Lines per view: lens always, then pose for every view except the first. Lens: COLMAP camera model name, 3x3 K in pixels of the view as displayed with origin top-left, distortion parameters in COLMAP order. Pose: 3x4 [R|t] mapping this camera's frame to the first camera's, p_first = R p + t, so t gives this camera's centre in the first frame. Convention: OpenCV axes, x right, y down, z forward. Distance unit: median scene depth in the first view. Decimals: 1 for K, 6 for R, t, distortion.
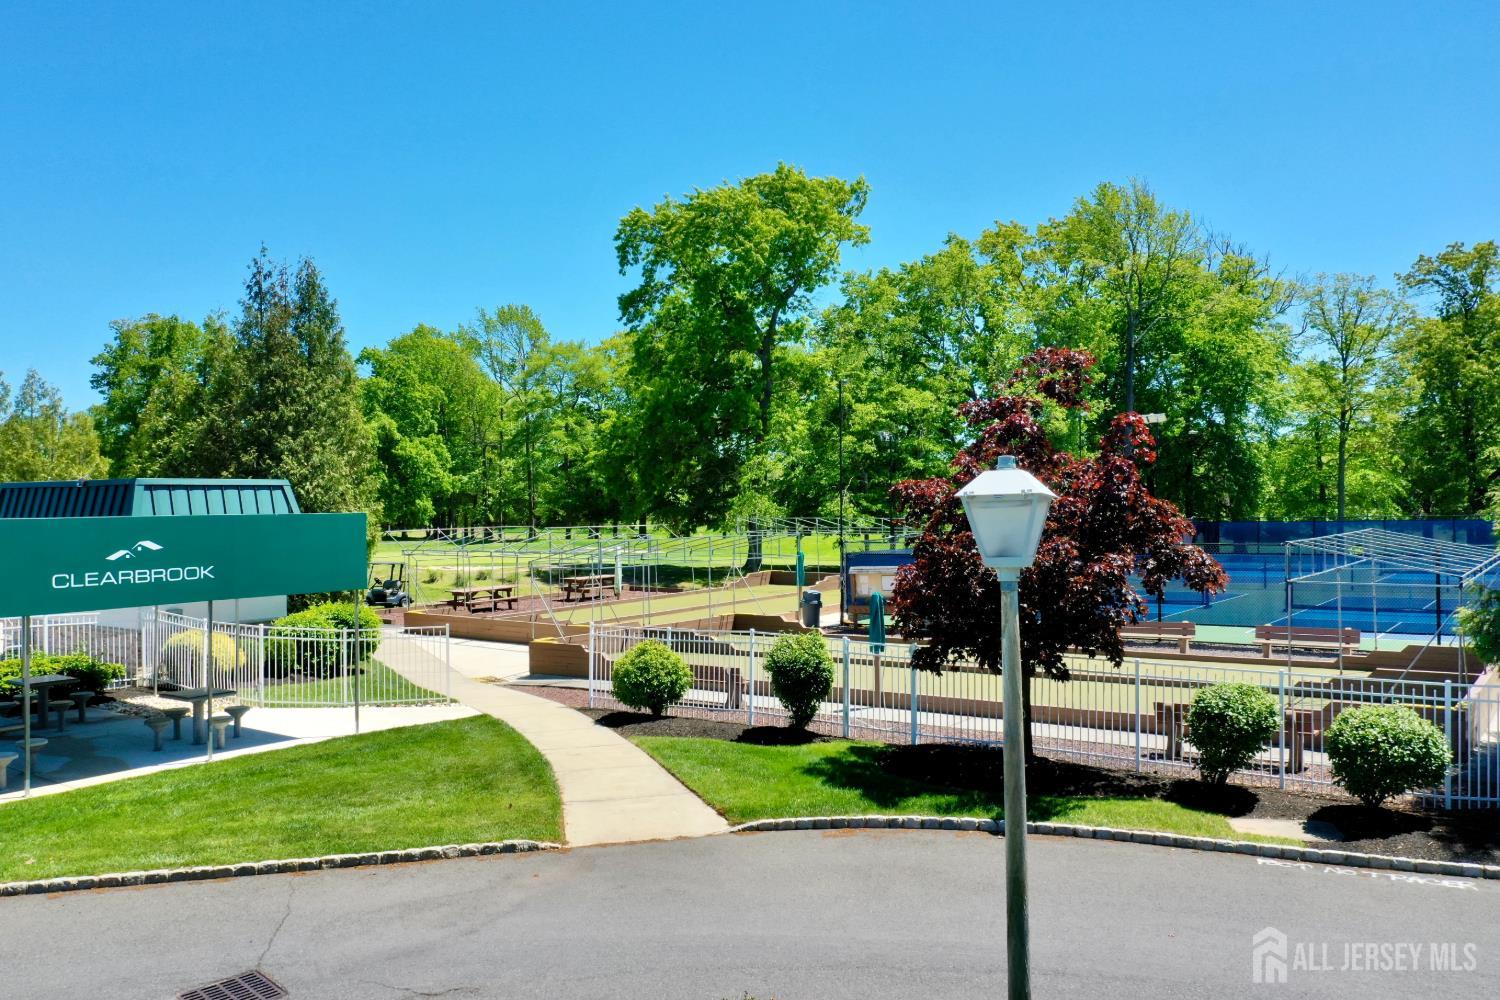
lens RADIAL K [[1180.3, 0, 746.5], [0, 1180.3, 504.8], [0, 0, 1]] dist [-0.007301, 0.005433]
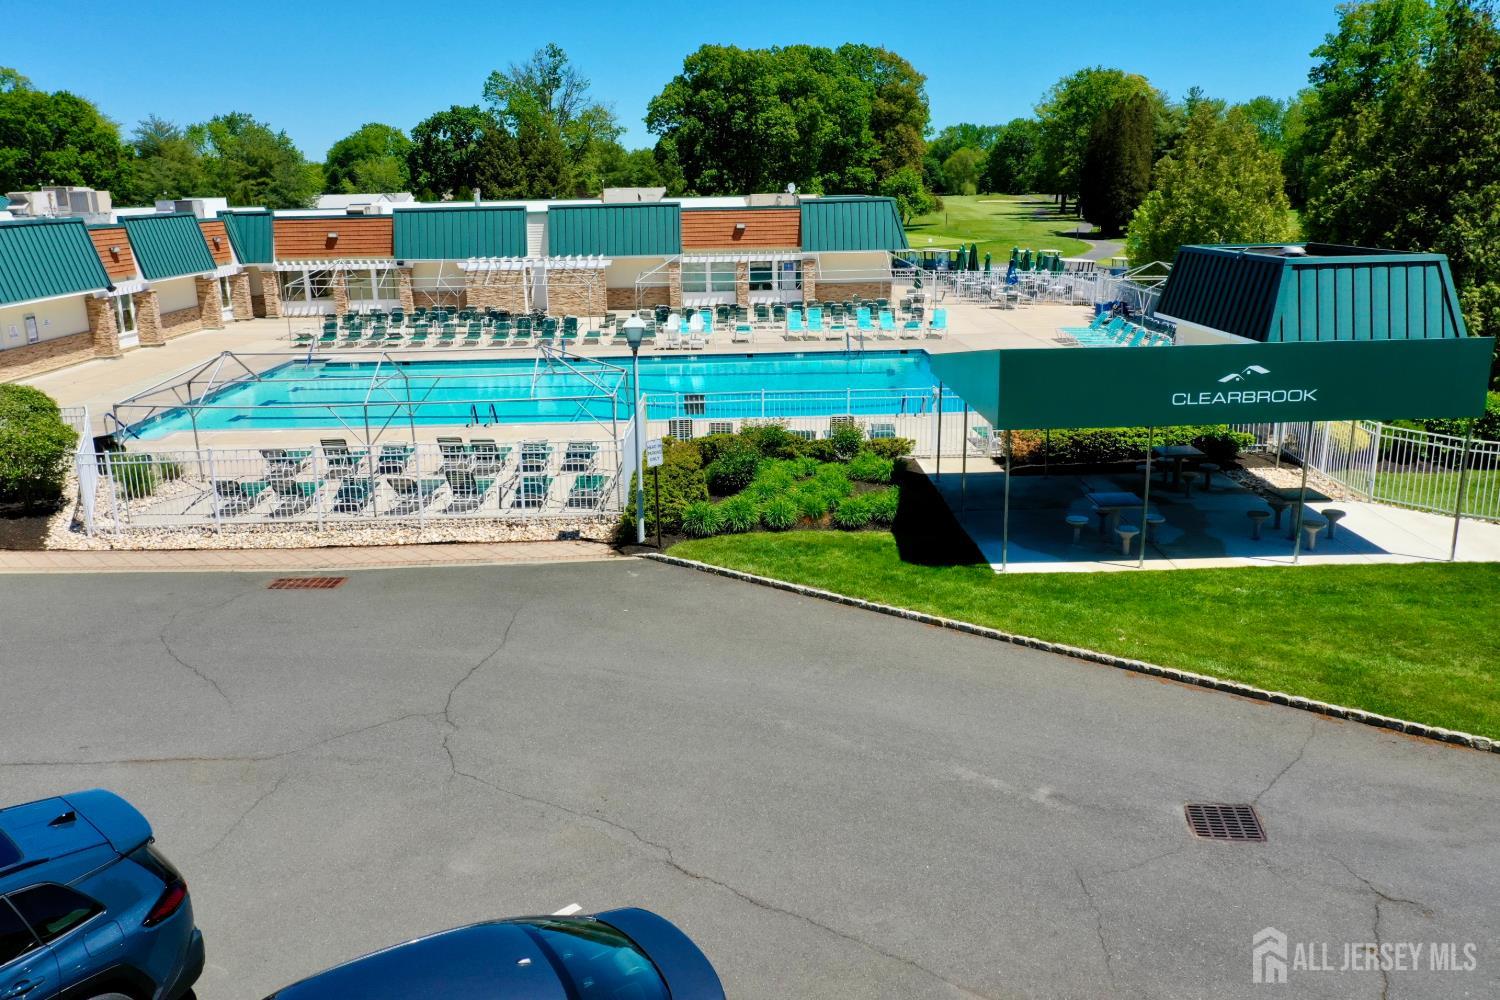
lens RADIAL K [[1180.3, 0, 745.3], [0, 1180.3, 509.2], [0, 0, 1]] dist [-0.007301, 0.005433]
pose [[0.587508, 0.206244, -0.782494, 0.052137], [0.015690, 0.963891, 0.265835, -0.073385], [0.809066, -0.168458, 0.563058, -0.014592]]
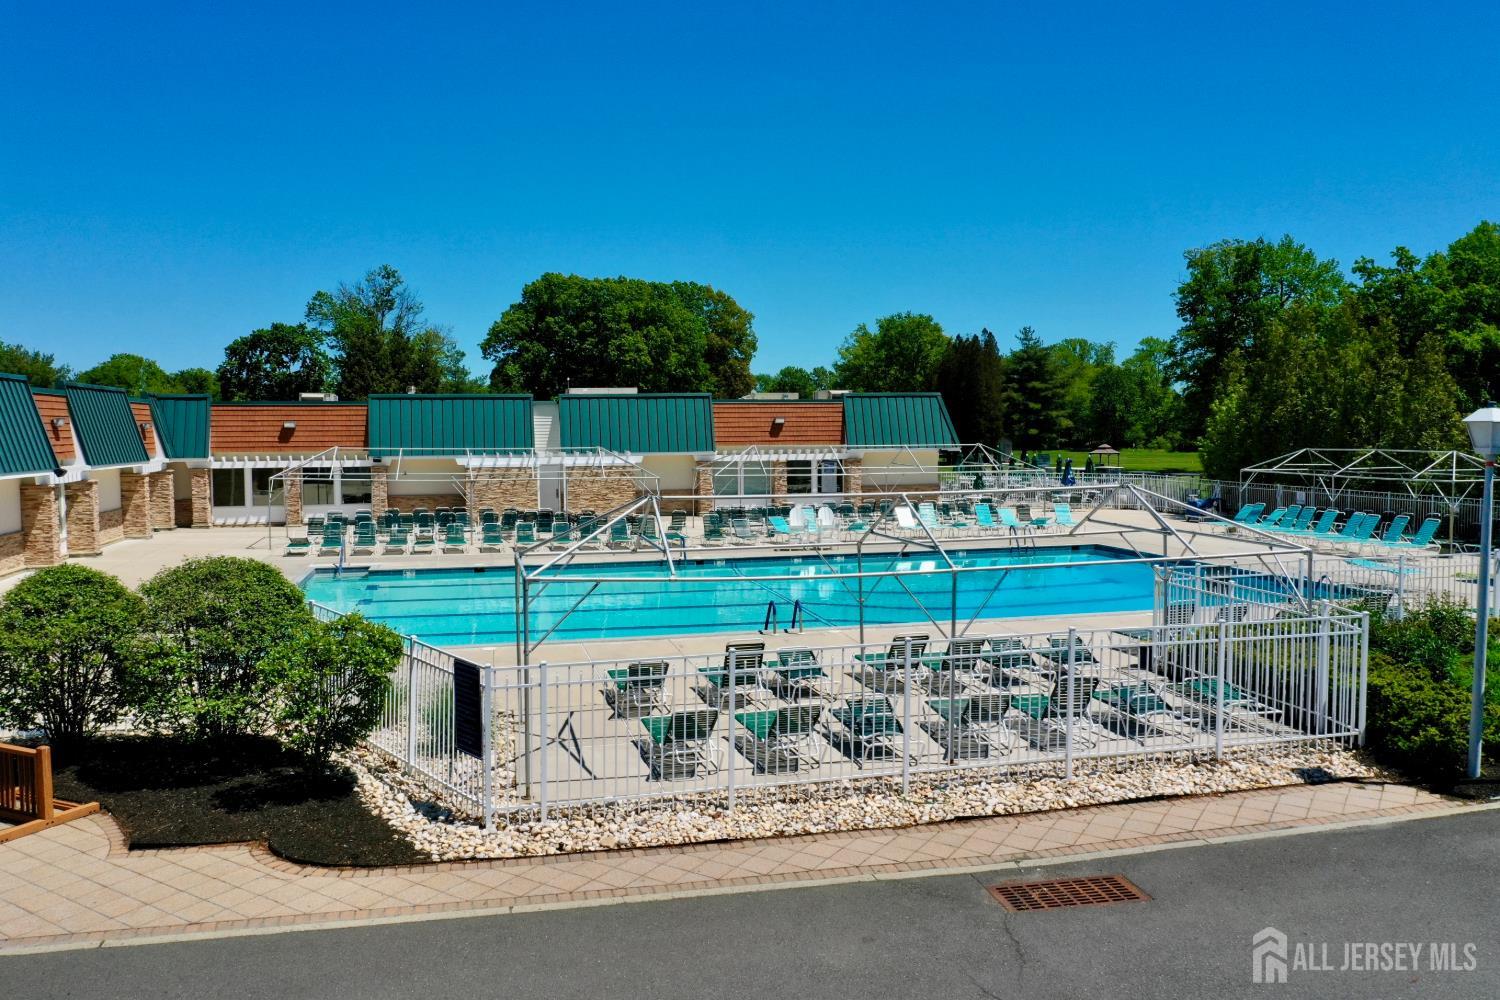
lens RADIAL K [[1180.3, 0, 749.4], [0, 1180.3, 499.0], [0, 0, 1]] dist [-0.007301, 0.005433]
pose [[0.753839, 0.033607, -0.656199, -0.449496], [0.005624, 0.998325, 0.057590, 0.003825], [0.657035, -0.047104, 0.752387, -0.161831]]
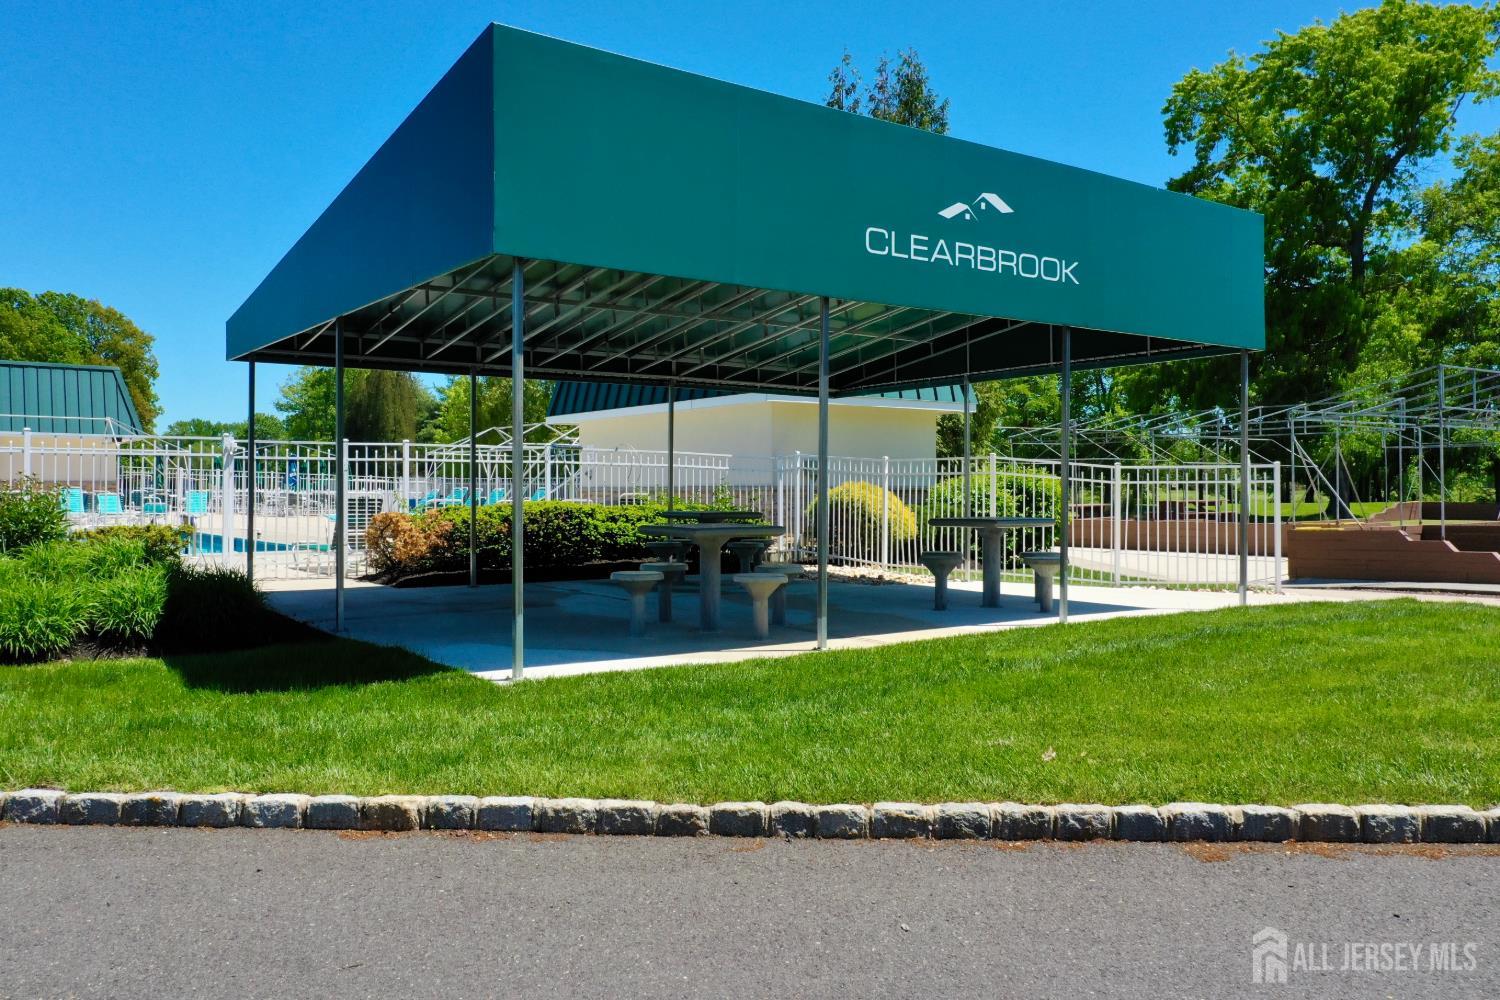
lens RADIAL K [[1180.3, 0, 754.9], [0, 1180.3, 495.7], [0, 0, 1]] dist [-0.007301, 0.005433]
pose [[0.948270, 0.005951, -0.317409, -0.231198], [-0.006103, 0.999981, 0.000517, 0.087625], [0.317406, 0.001446, 0.948289, 0.242220]]
